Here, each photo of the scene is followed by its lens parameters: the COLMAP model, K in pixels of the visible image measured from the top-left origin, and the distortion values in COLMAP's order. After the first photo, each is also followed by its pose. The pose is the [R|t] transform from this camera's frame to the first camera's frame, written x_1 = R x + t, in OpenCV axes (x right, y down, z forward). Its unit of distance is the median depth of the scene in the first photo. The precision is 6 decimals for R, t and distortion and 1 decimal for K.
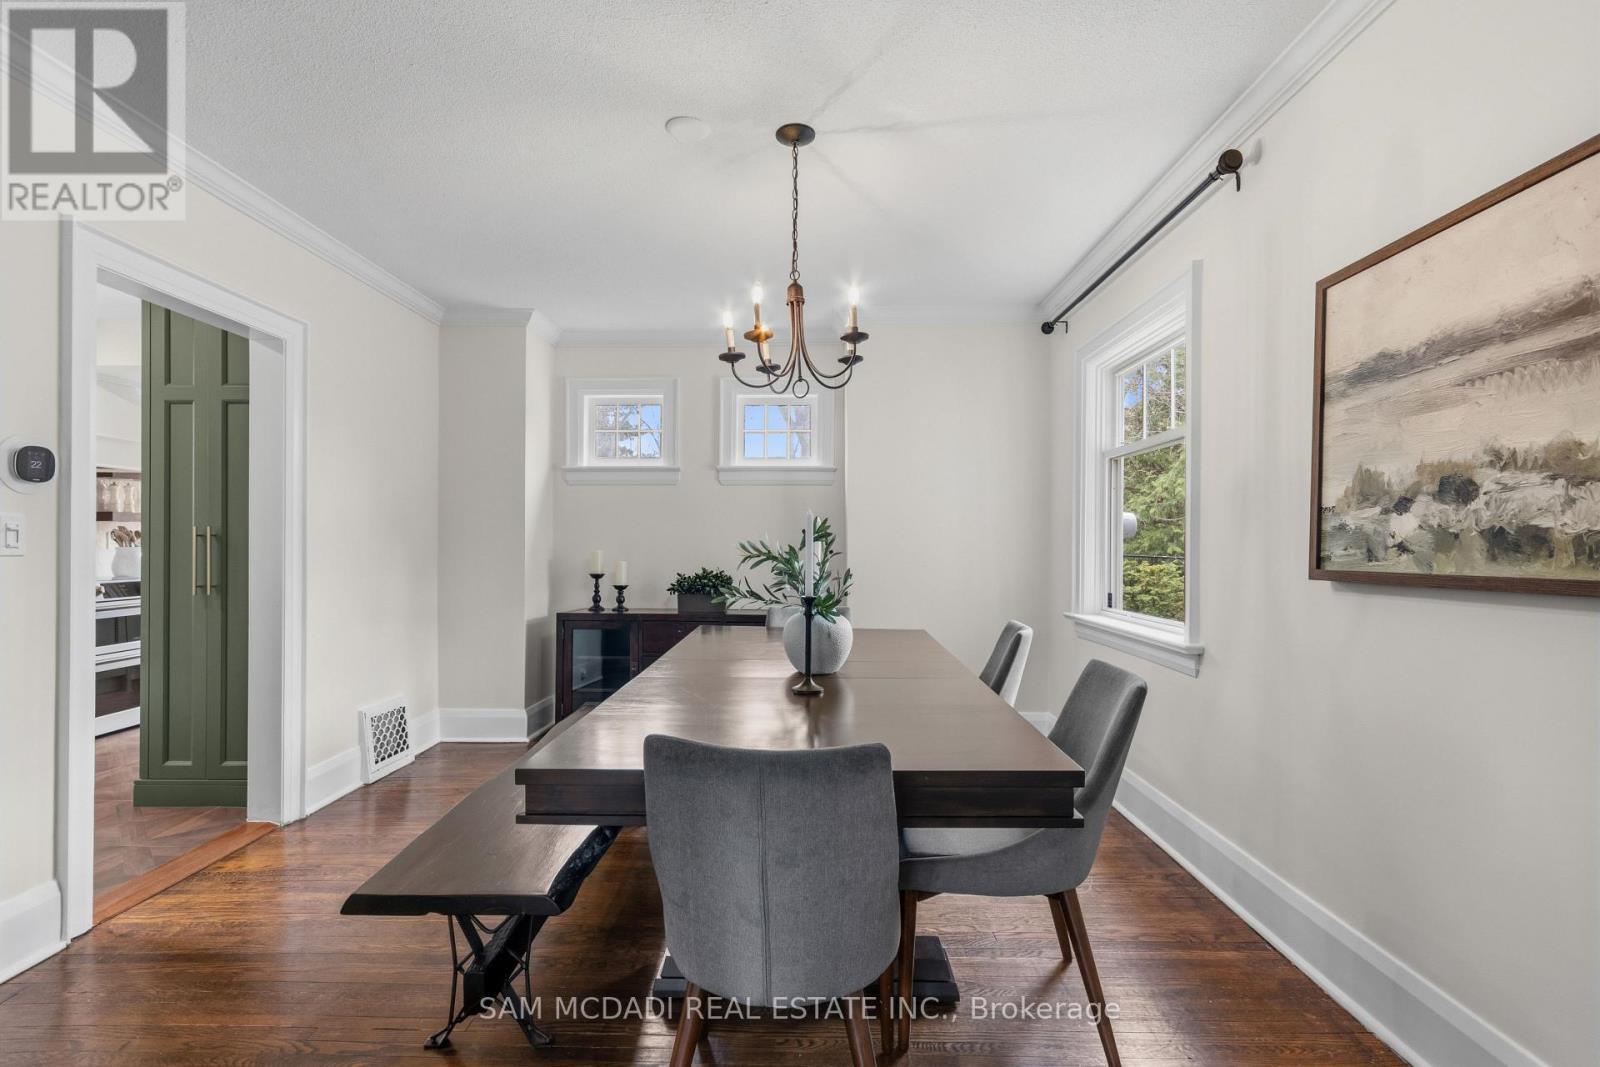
lens RADIAL K [[734.0, 0, 794.4], [0, 734.0, 539.0], [0, 0, 1]] dist [-0.003937, 0.000274]
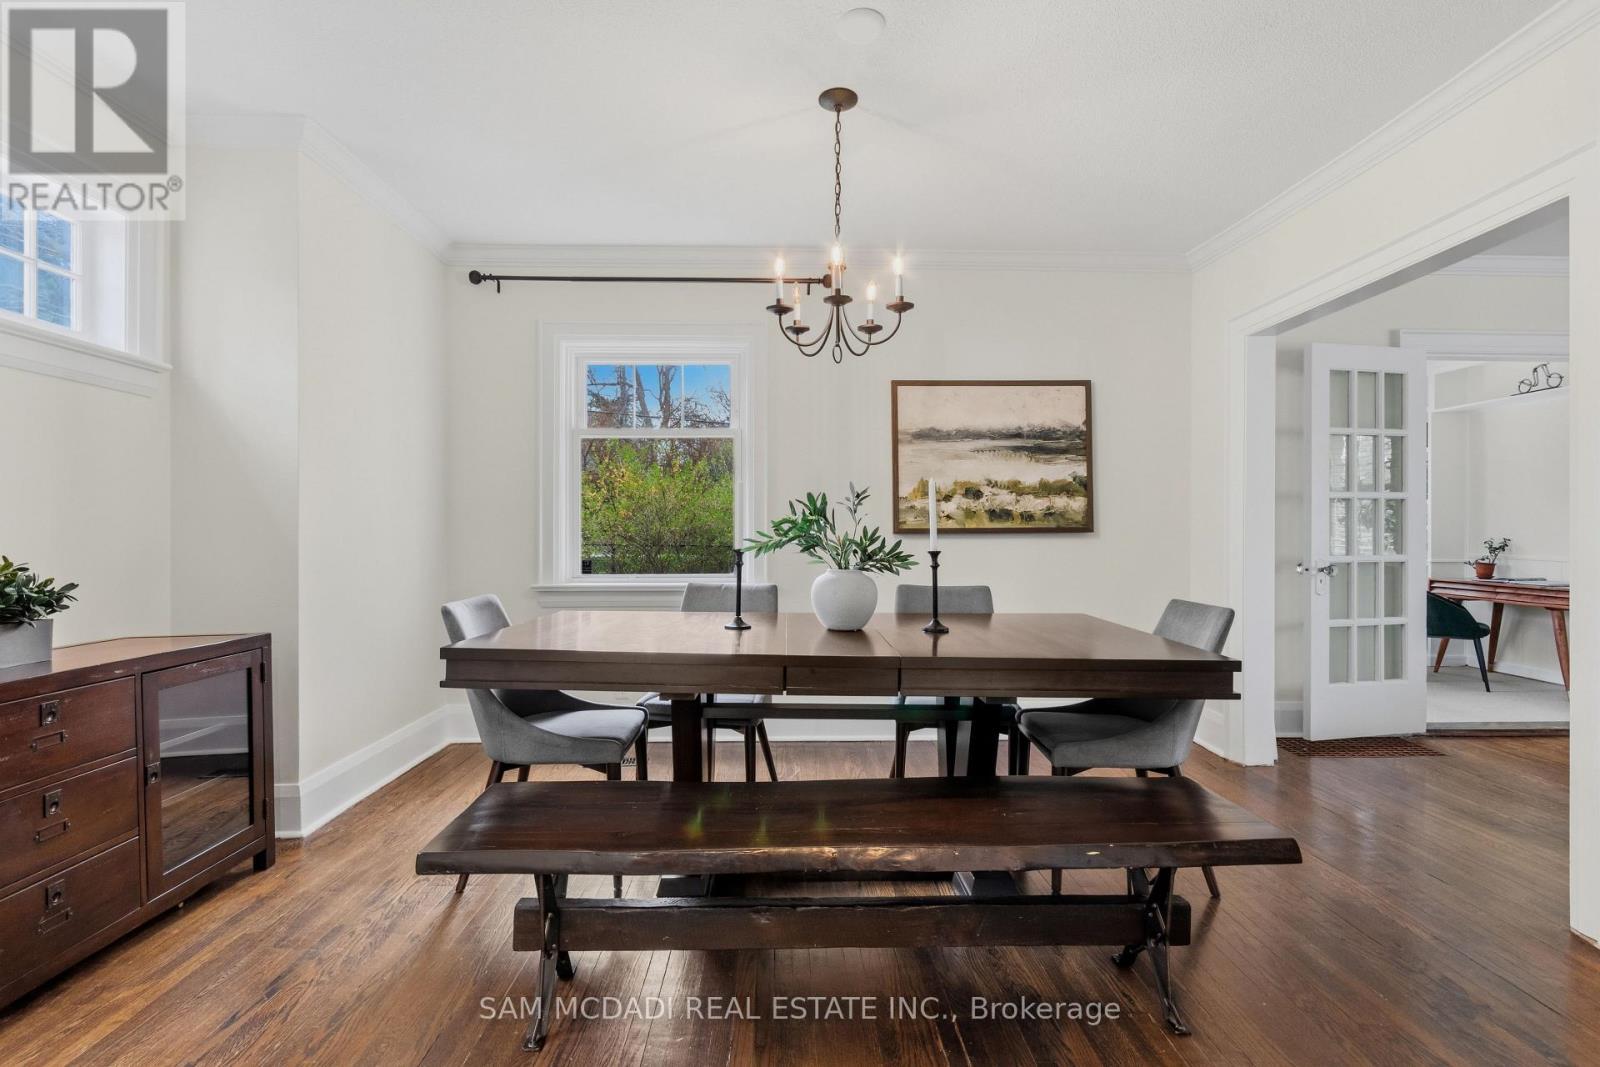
lens RADIAL K [[734.0, 0, 798.5], [0, 734.0, 532.3], [0, 0, 1]] dist [-0.003937, 0.000274]
pose [[-0.032289, -0.001474, 0.999477, -1.498372], [-0.006893, 0.999975, 0.001252, 0.061924], [-0.999455, -0.006849, -0.032298, 1.607582]]
